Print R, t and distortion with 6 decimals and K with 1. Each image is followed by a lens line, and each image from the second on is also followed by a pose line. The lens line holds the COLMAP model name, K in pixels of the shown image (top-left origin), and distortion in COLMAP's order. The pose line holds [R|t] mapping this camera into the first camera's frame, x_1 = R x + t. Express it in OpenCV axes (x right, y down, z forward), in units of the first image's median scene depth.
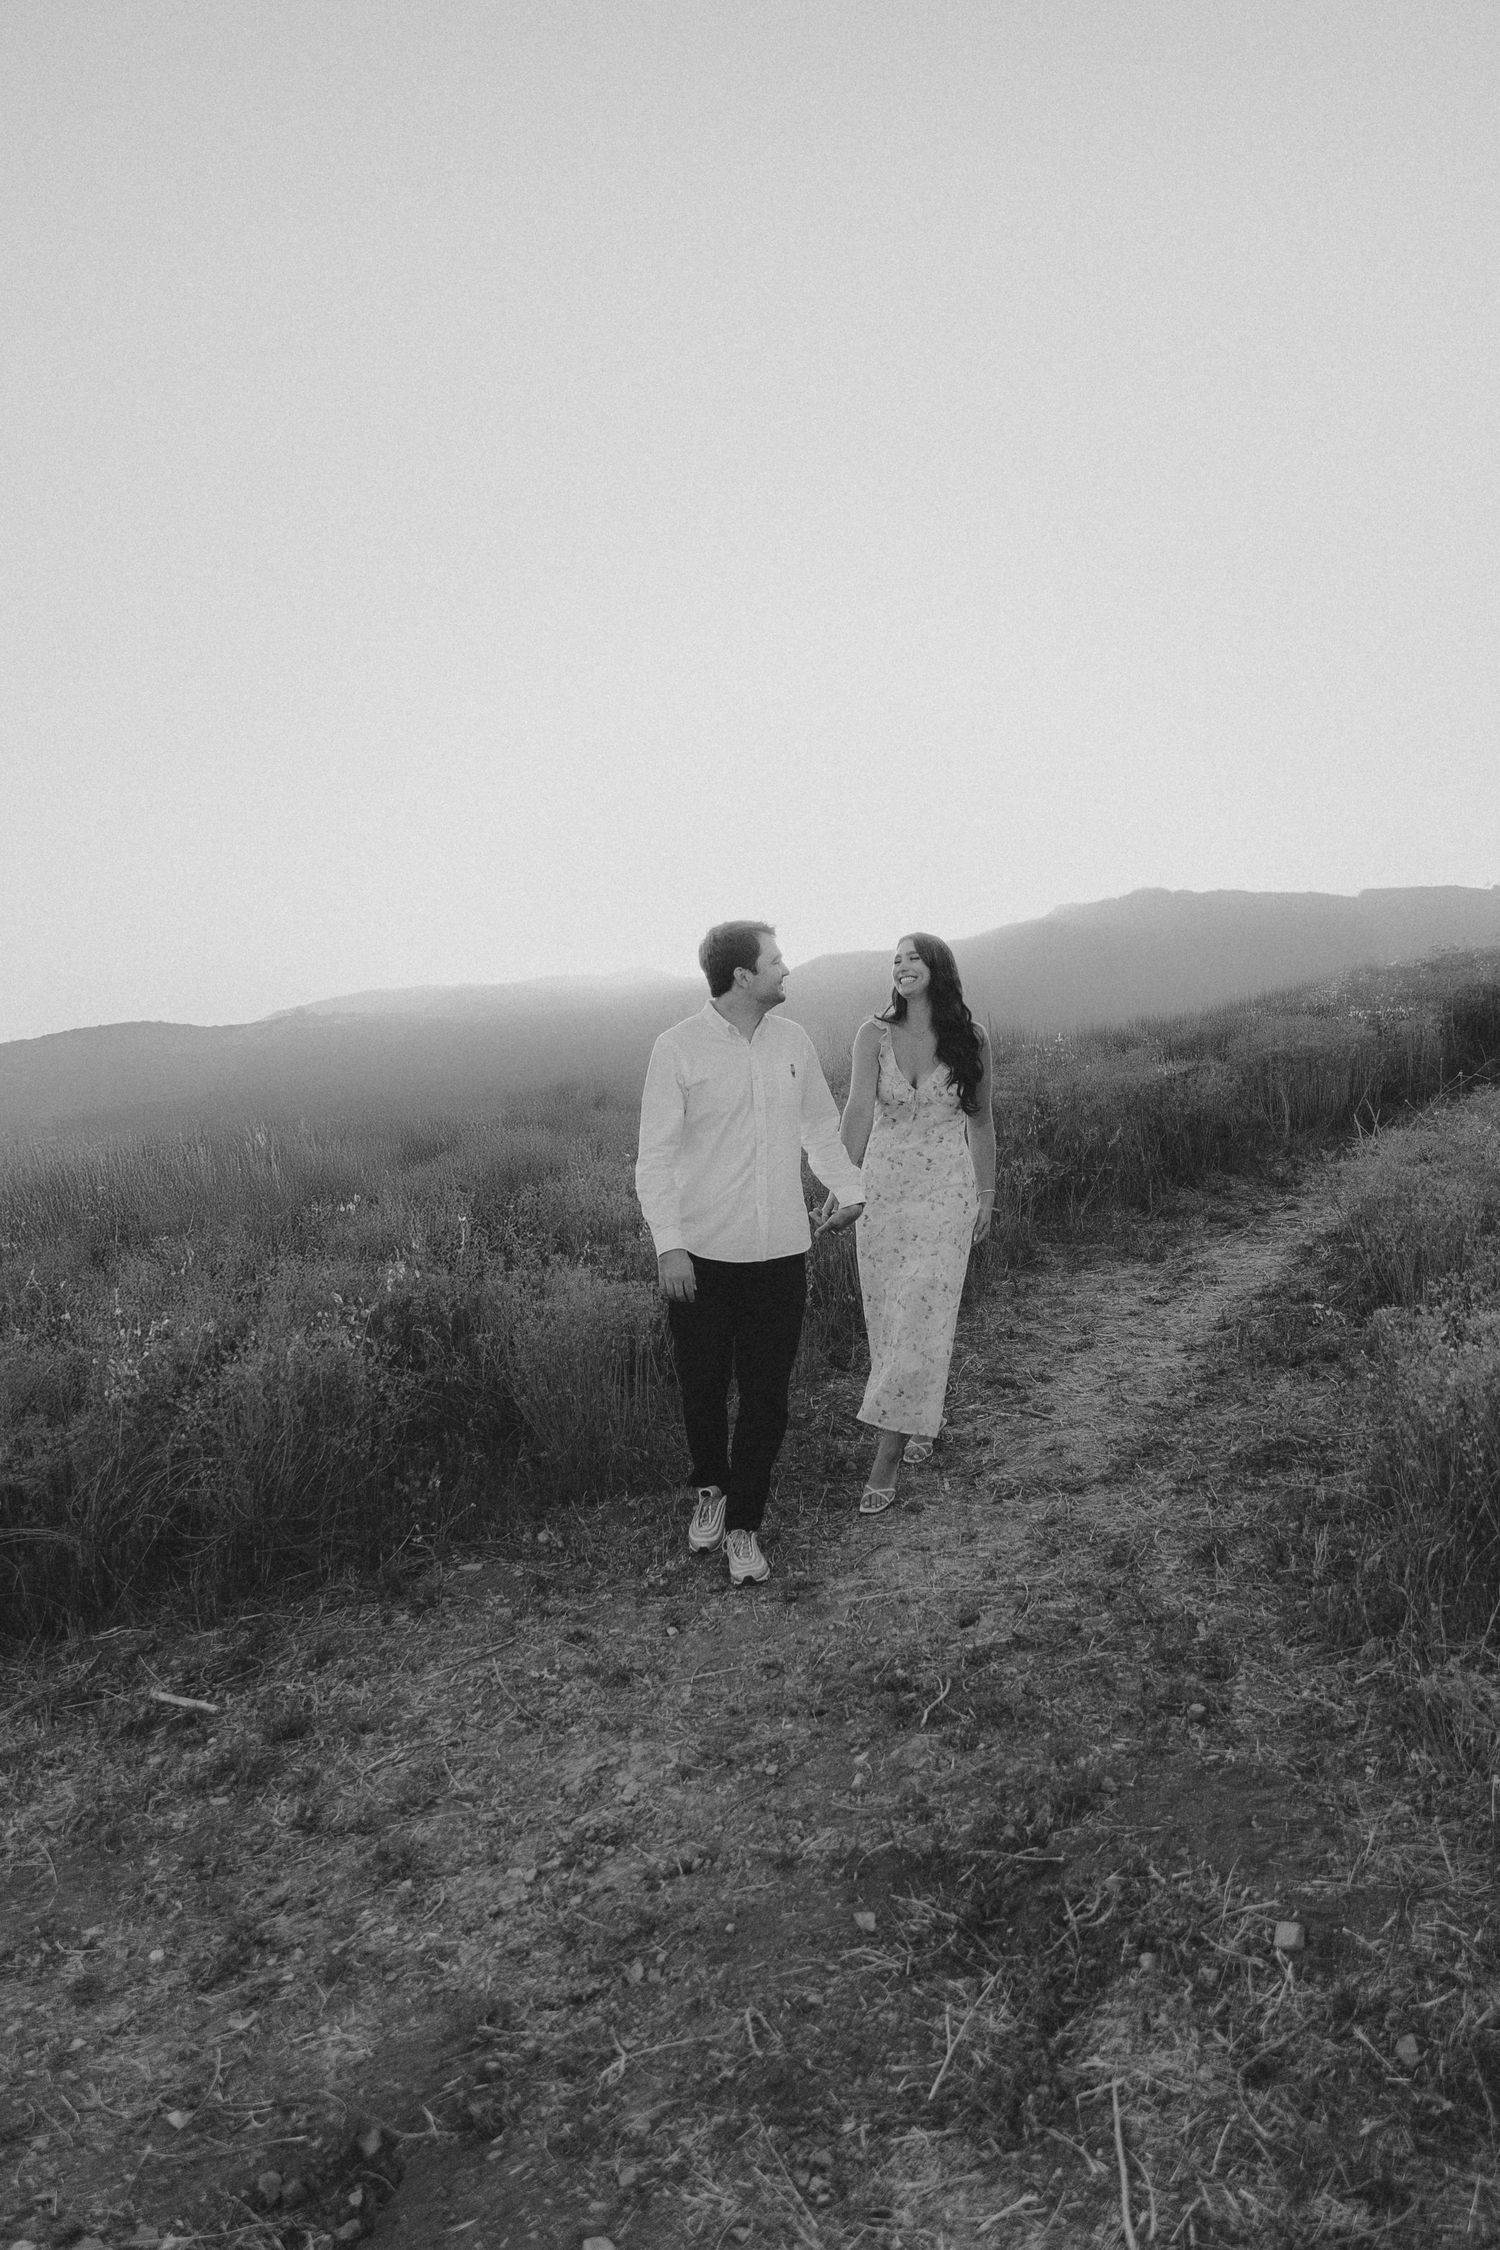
lens RADIAL K [[1745.3, 0, 754.3], [0, 1745.3, 1118.1], [0, 0, 1]] dist [-0.003796, 0.002012]
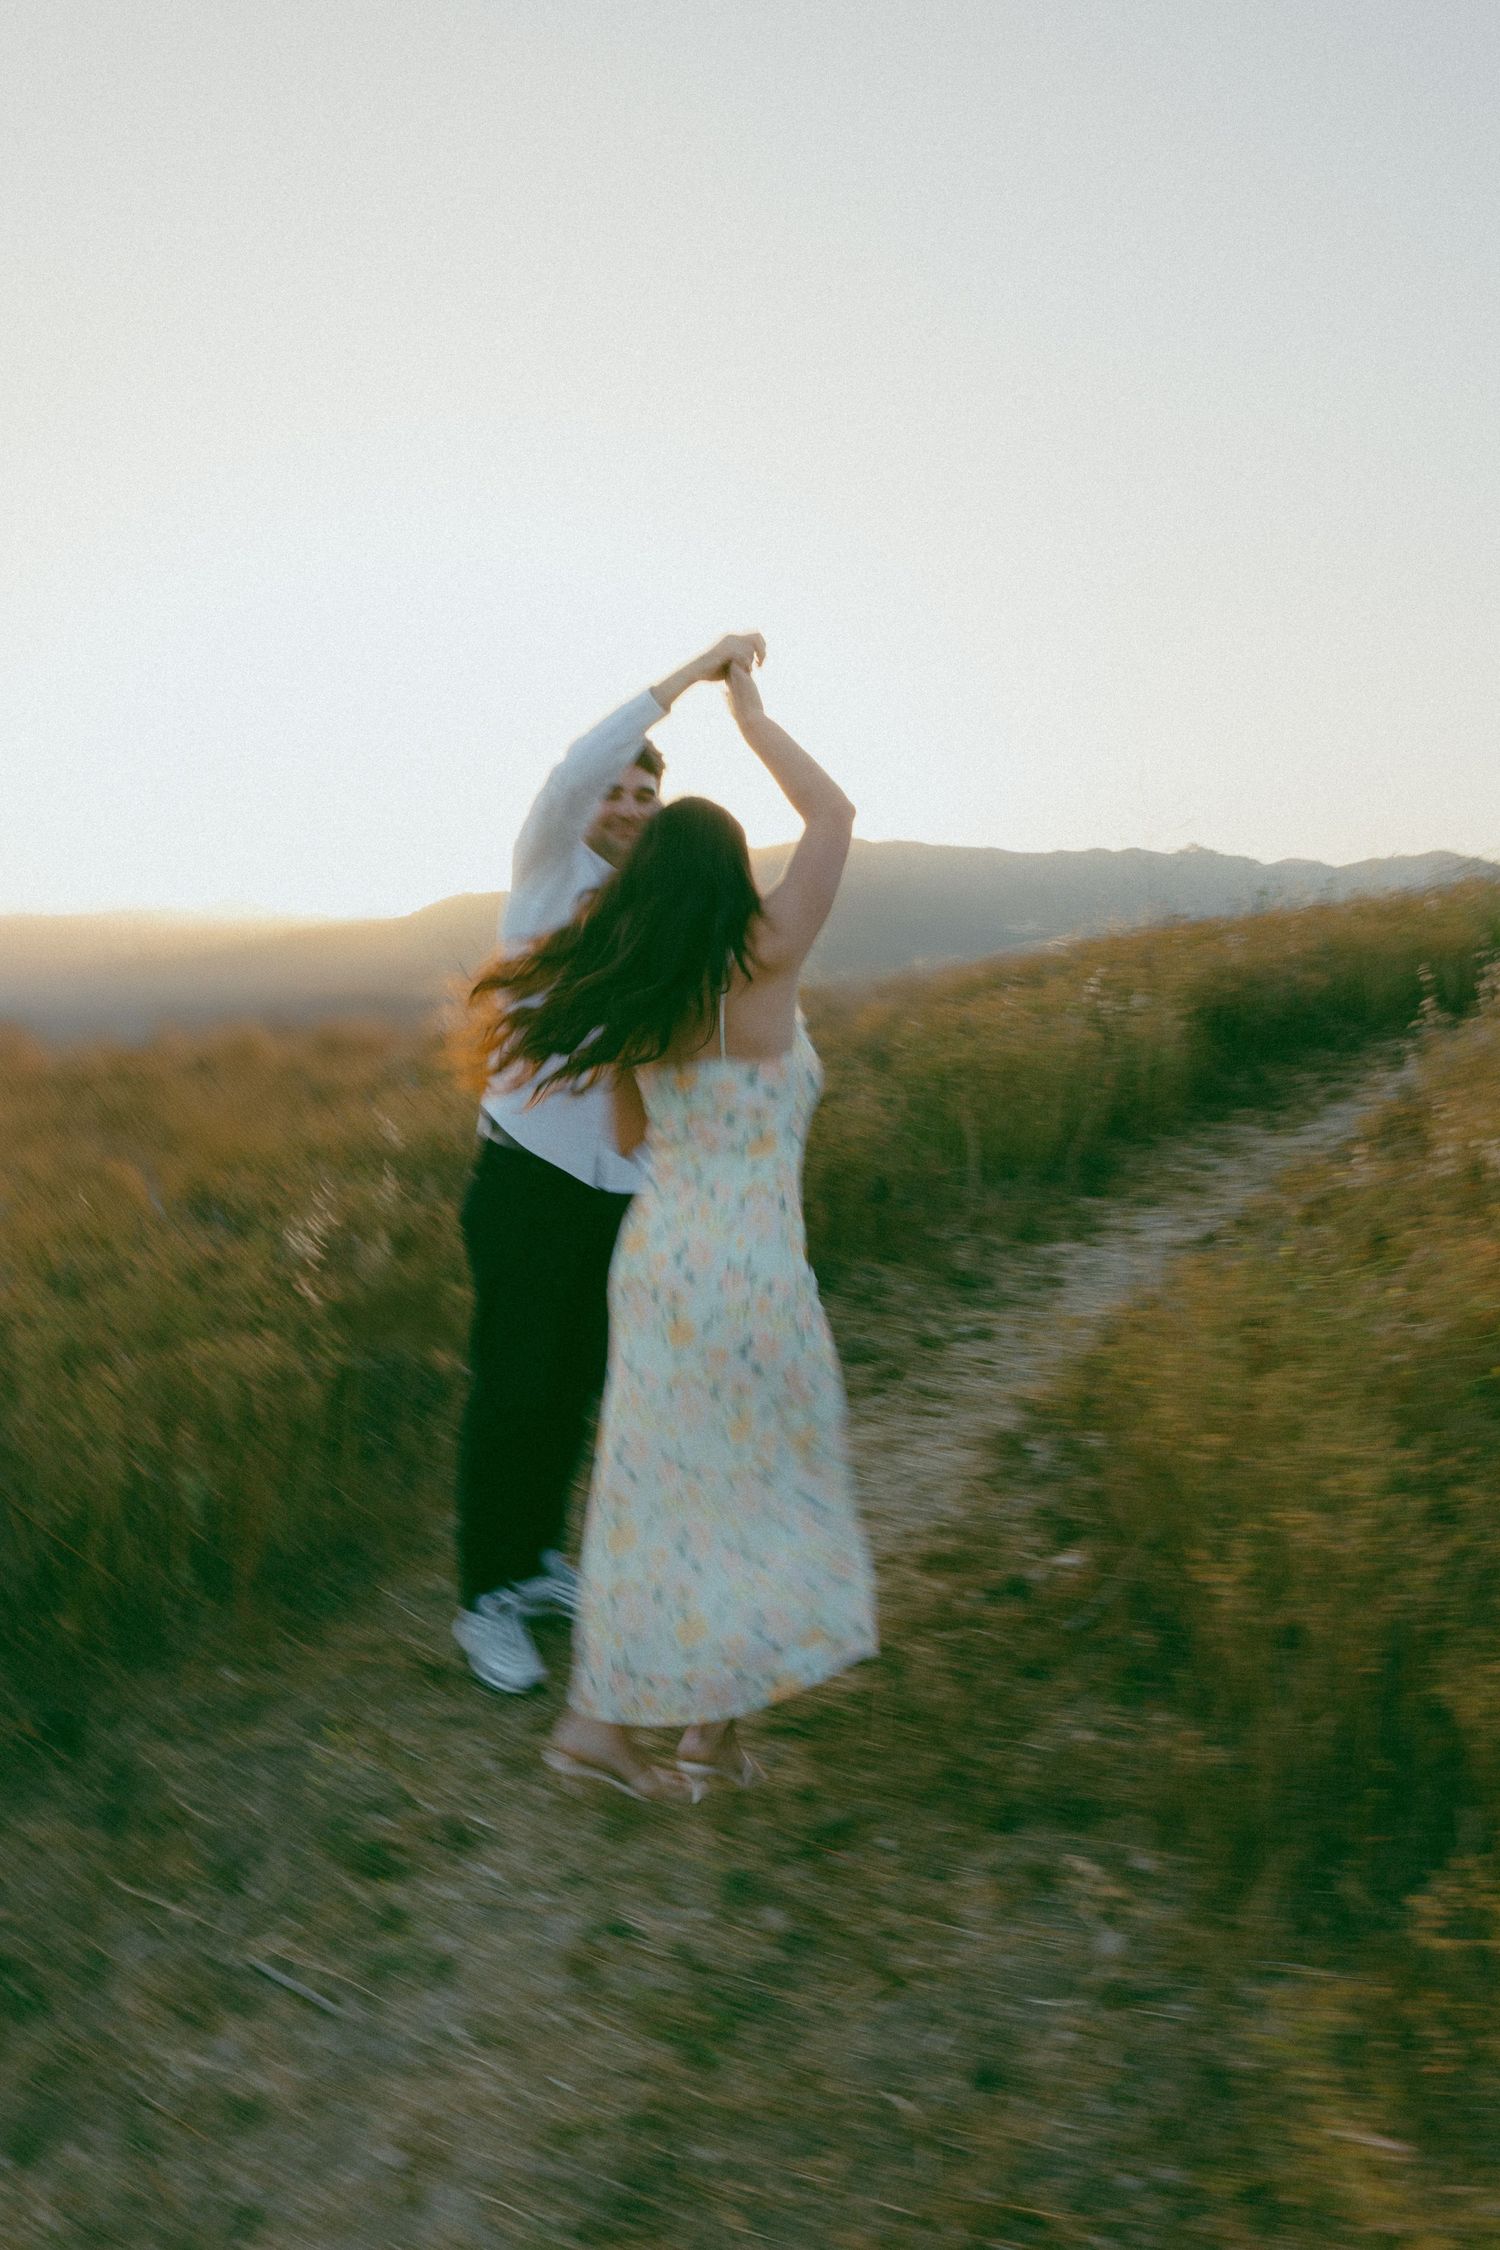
lens RADIAL K [[1938.5, 0, 747.5], [0, 1938.5, 1125.0], [0, 0, 1]] dist [-0.001502, 0.000641]
pose [[0.982171, 0.018710, 0.187057, 0.090747], [-0.022841, 0.999540, 0.019950, -0.029248], [-0.186598, -0.023867, 0.982146, 0.319922]]
